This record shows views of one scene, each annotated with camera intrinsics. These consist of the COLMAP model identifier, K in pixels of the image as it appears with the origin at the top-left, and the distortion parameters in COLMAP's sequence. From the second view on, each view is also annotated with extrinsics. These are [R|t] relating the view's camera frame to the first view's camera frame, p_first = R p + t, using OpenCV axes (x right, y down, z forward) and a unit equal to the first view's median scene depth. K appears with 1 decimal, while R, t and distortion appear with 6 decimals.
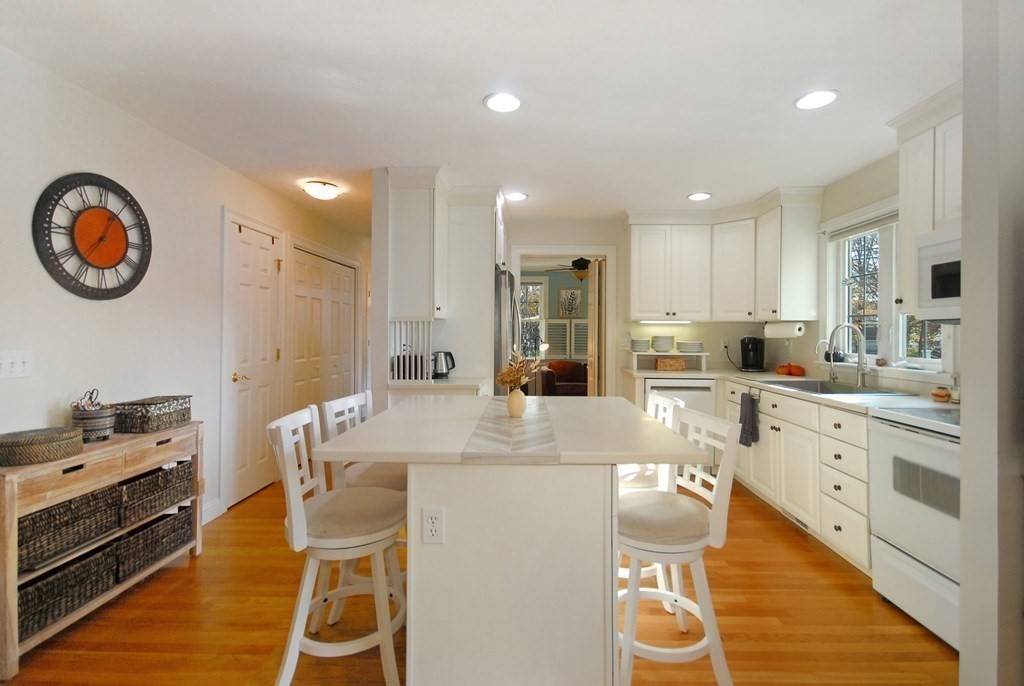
lens RADIAL K [[469.6, 0, 527.9], [0, 469.6, 331.0], [0, 0, 1]] dist [0.002387, 0.000328]
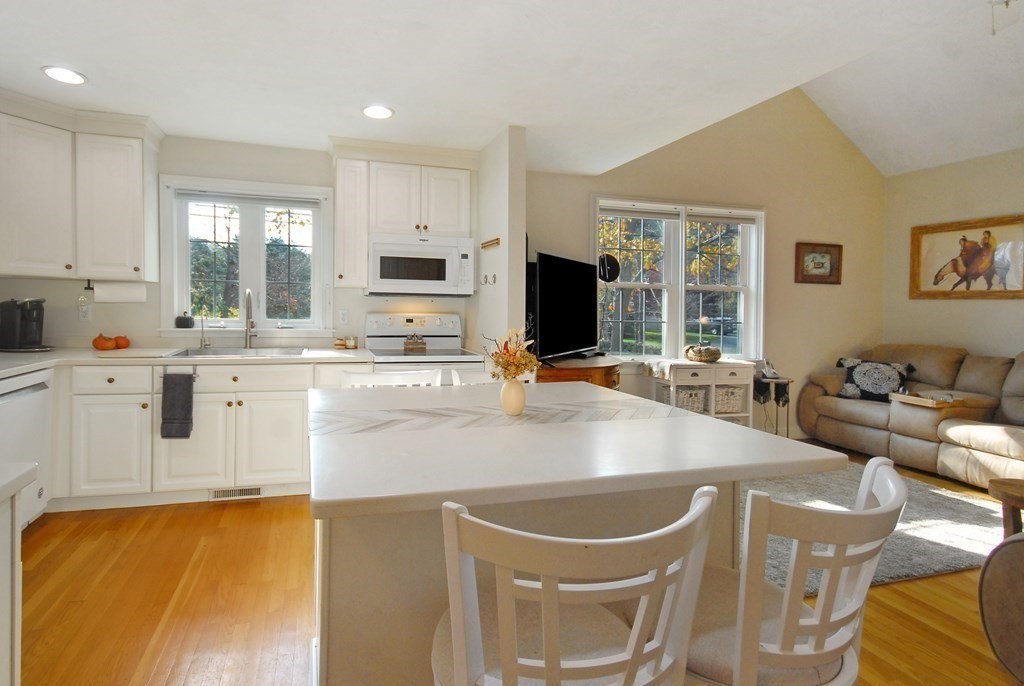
lens RADIAL K [[478.5, 0, 437.8], [0, 478.5, 304.4], [0, 0, 1]] dist [0.003110, -0.005387]
pose [[-0.252379, -0.007964, 0.967596, -0.393558], [-0.023934, 0.999712, 0.001986, 0.003189], [-0.967332, -0.022657, -0.252497, 0.711075]]
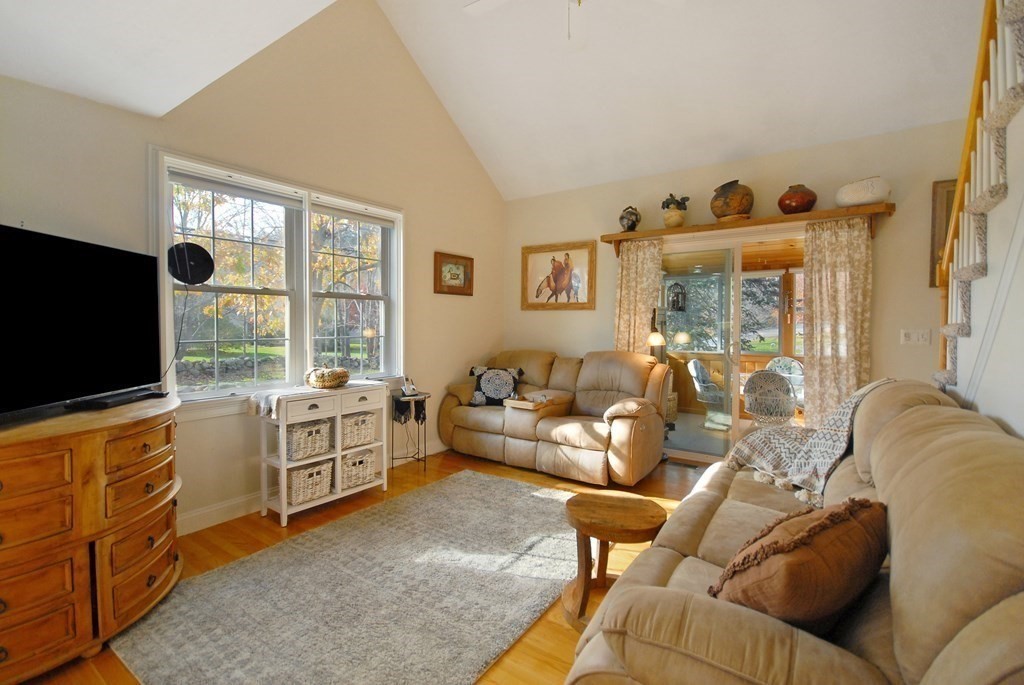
lens RADIAL K [[460.3, 0, 507.5], [0, 460.3, 331.3], [0, 0, 1]] dist [0.001407, -0.005916]
pose [[-0.828344, -0.016954, 0.559963, -0.229840], [-0.008455, 0.999806, 0.017763, 0.001219], [-0.560156, 0.009980, -0.828327, 0.358899]]
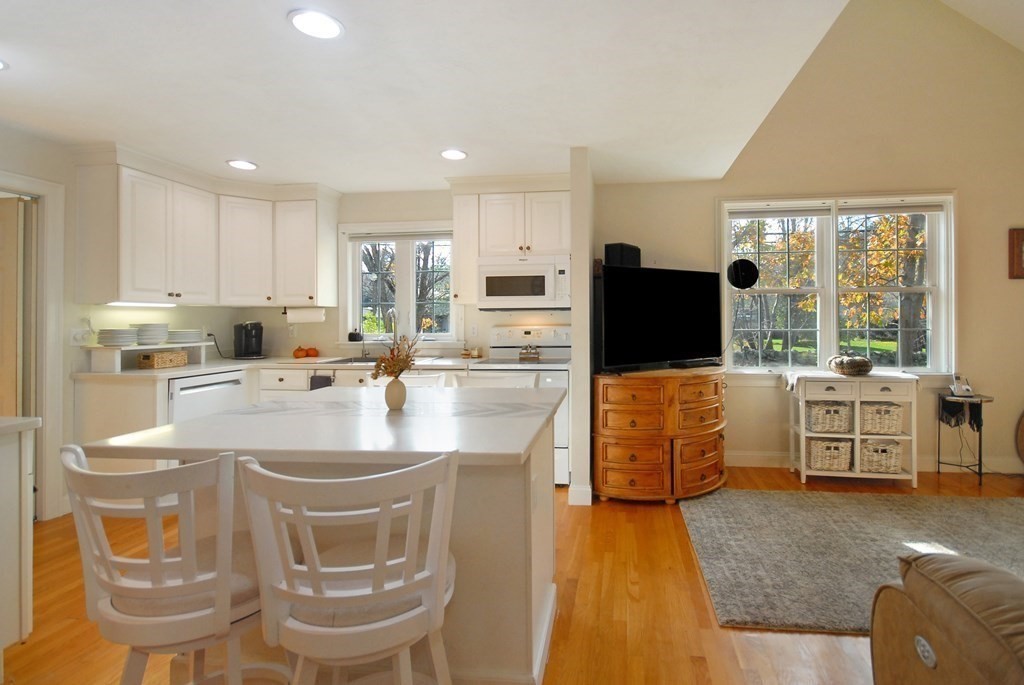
lens RADIAL K [[469.2, 0, 570.8], [0, 469.2, 315.5], [0, 0, 1]] dist [-0.001201, -0.000480]
pose [[0.091700, -0.001067, 0.995786, -0.479498], [0.003998, 0.999992, 0.000703, 0.000213], [-0.995779, 0.003917, 0.091703, 0.317713]]
